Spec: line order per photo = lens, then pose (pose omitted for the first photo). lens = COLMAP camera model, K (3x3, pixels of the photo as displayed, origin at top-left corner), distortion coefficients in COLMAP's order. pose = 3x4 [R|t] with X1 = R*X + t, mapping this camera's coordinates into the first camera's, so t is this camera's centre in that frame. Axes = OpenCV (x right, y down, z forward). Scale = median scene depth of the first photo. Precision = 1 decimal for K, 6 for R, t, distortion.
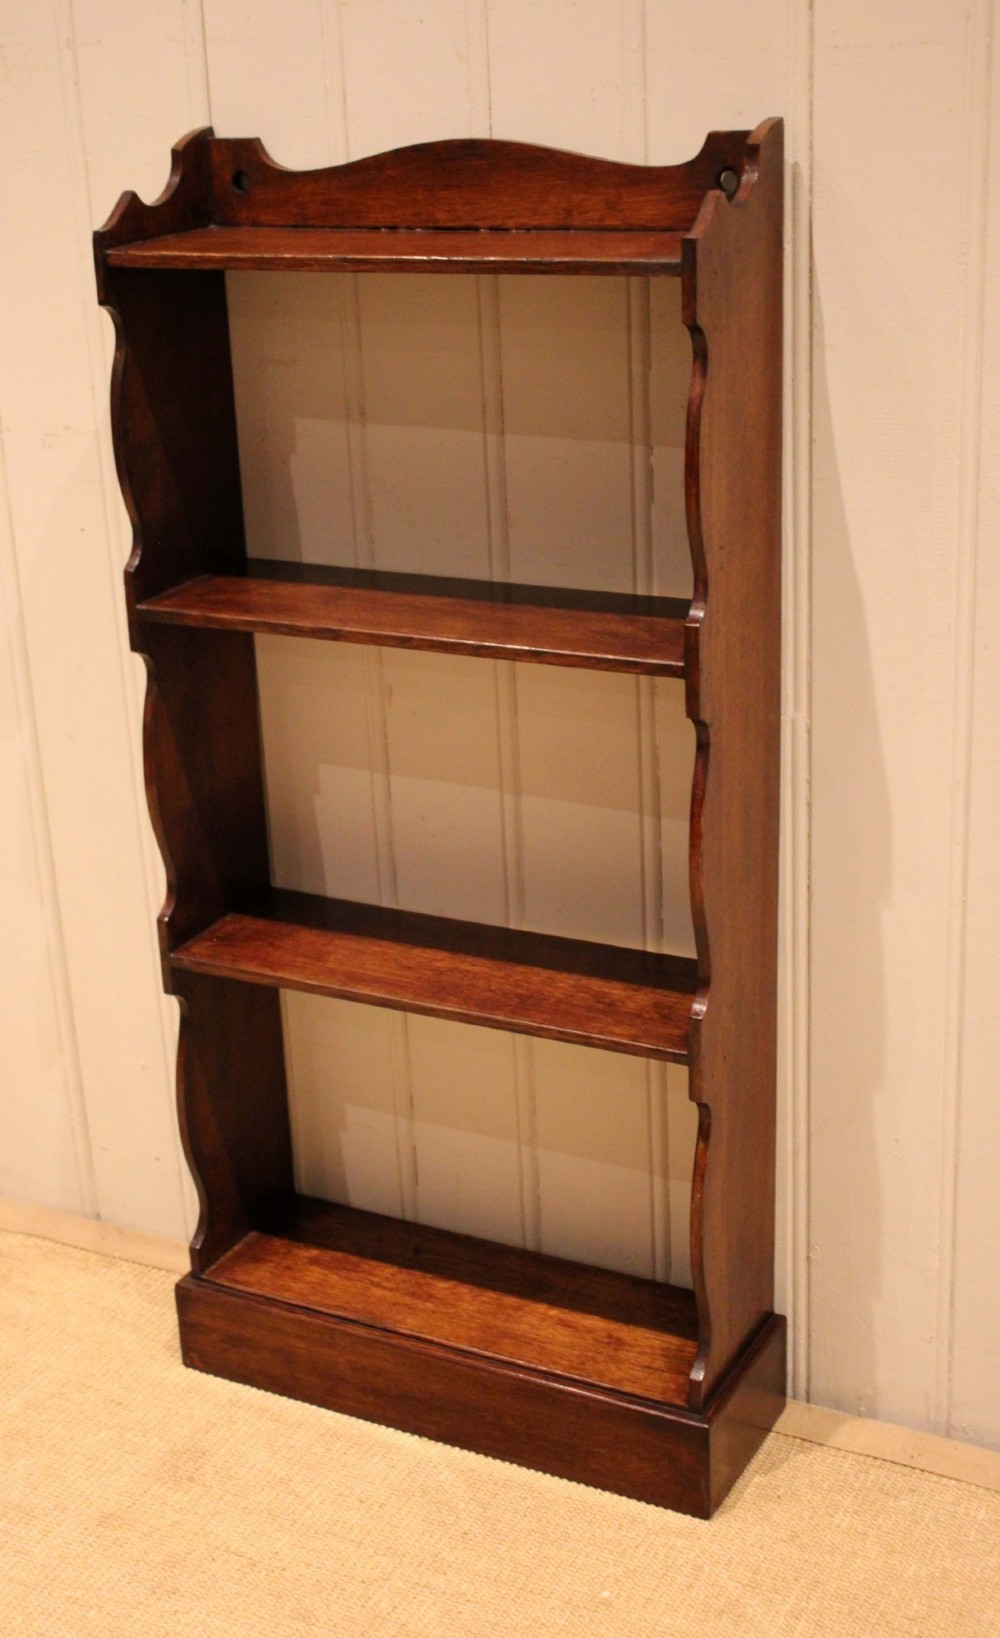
lens RADIAL K [[2278.0, 0, 446.7], [0, 2278.0, 838.6], [0, 0, 1]] dist [-0.015099, 0.026145]
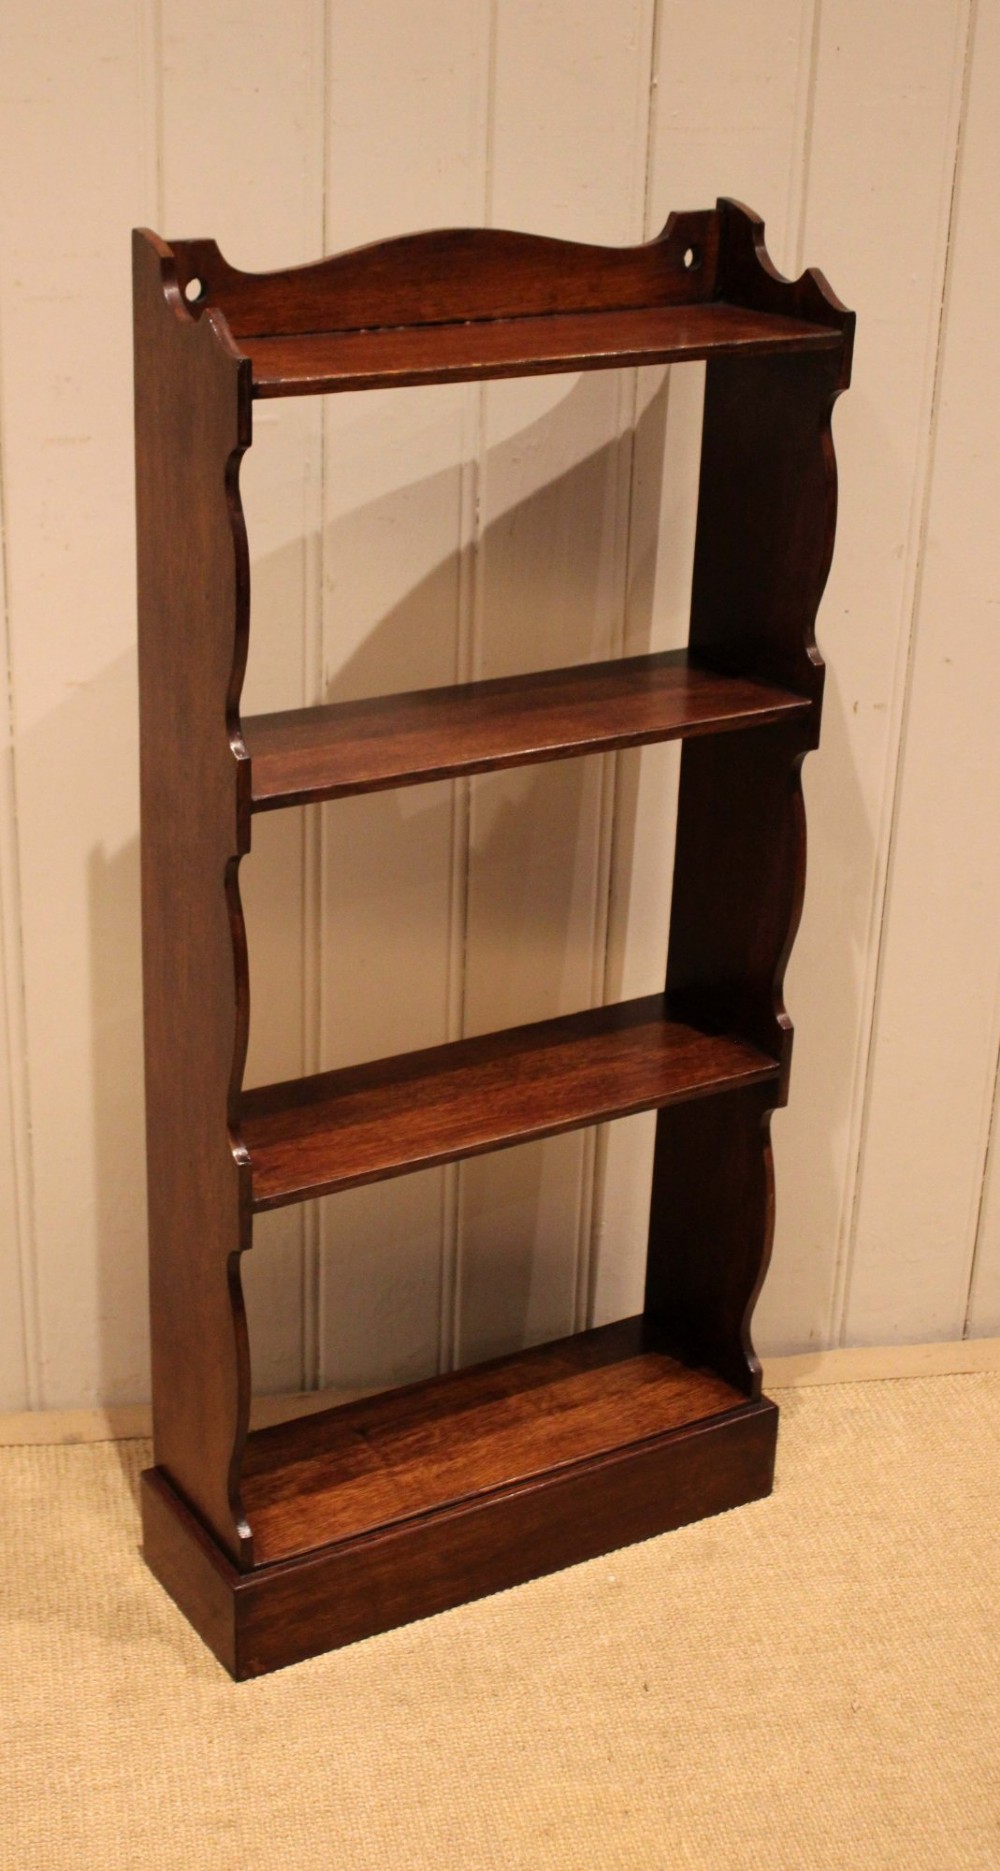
lens RADIAL K [[2475.1, 0, 396.7], [0, 2475.1, 877.3], [0, 0, 1]] dist [-0.034356, -0.013352]
pose [[0.524621, -0.260148, 0.810614, -0.854868], [0.267673, 0.954283, 0.133020, -0.181371], [-0.808161, 0.147195, 0.570272, 0.443820]]
